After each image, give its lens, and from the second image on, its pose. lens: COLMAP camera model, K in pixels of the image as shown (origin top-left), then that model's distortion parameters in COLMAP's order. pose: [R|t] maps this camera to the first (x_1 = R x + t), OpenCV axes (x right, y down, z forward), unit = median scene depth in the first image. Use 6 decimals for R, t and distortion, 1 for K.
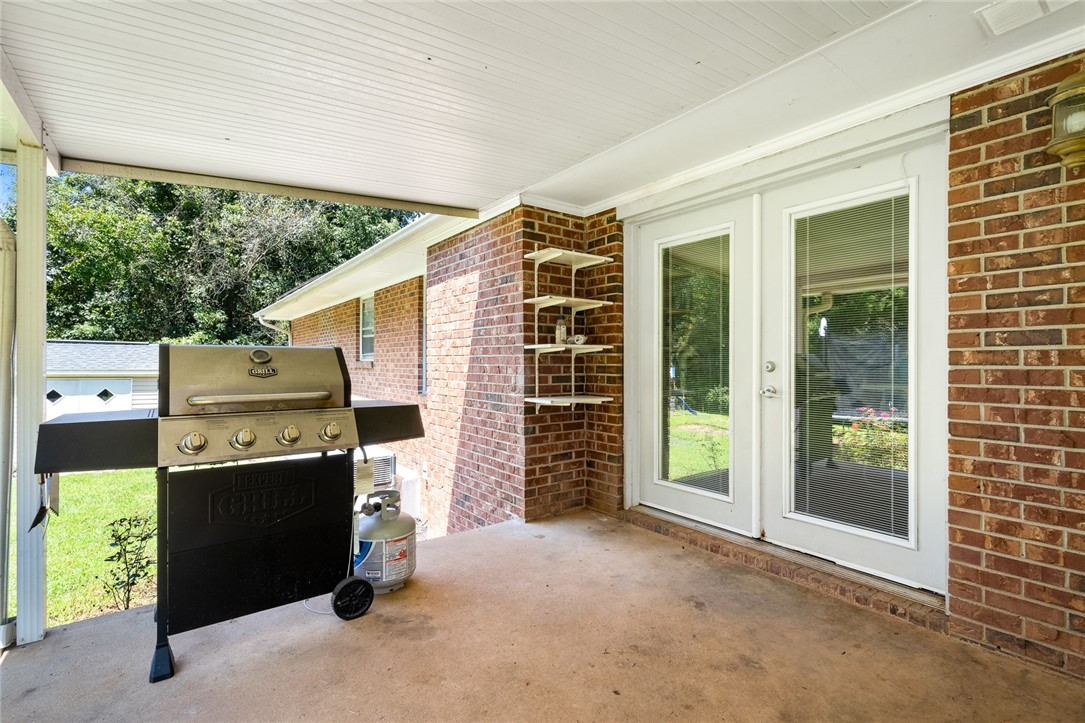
lens RADIAL K [[498.5, 0, 537.6], [0, 498.5, 361.6], [0, 0, 1]] dist [-0.002302, 0.000482]
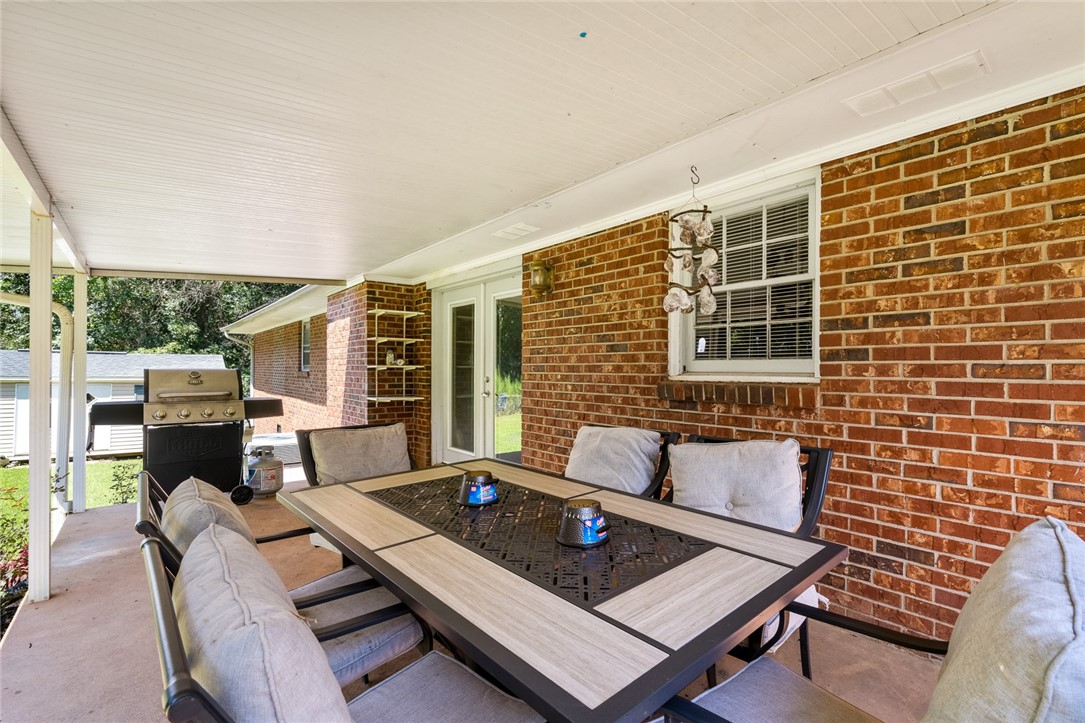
lens RADIAL K [[498.5, 0, 537.6], [0, 498.5, 361.6], [0, 0, 1]] dist [-0.002302, 0.000482]
pose [[0.999439, 0.003659, 0.033281, 0.468154], [-0.003211, 0.999904, -0.013506, -0.024359], [-0.033327, 0.013392, 0.999355, -0.653003]]
